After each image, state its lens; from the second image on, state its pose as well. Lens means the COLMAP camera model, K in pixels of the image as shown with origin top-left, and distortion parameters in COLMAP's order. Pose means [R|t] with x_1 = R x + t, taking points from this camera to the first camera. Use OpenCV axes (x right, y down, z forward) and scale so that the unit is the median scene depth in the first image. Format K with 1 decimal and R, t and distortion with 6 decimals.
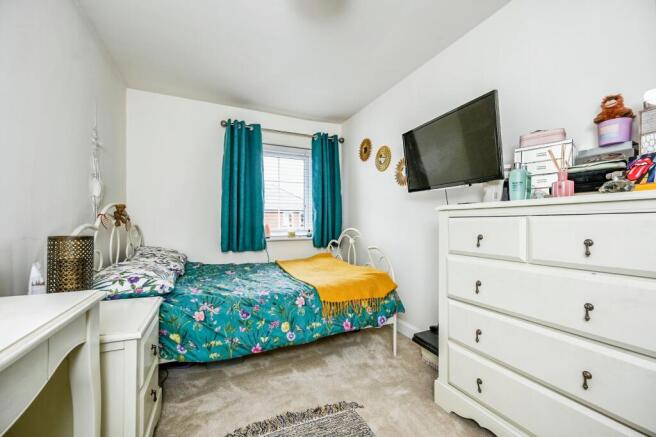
lens RADIAL K [[269.4, 0, 328.0], [0, 269.4, 218.5], [0, 0, 1]] dist [0.000599, 0.000066]
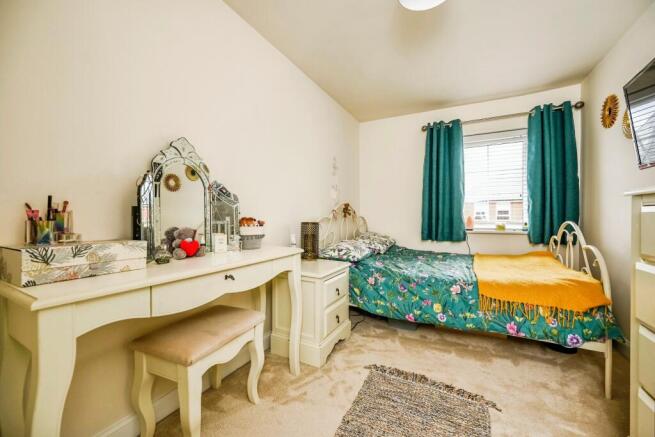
lens RADIAL K [[265.0, 0, 327.6], [0, 265.0, 210.6], [0, 0, 1]] dist [0.000191, 0.000097]
pose [[0.611217, -0.015374, -0.791314, 0.382578], [0.015393, 0.999853, -0.007536, -0.000383], [0.791313, -0.007574, 0.611364, -0.026977]]
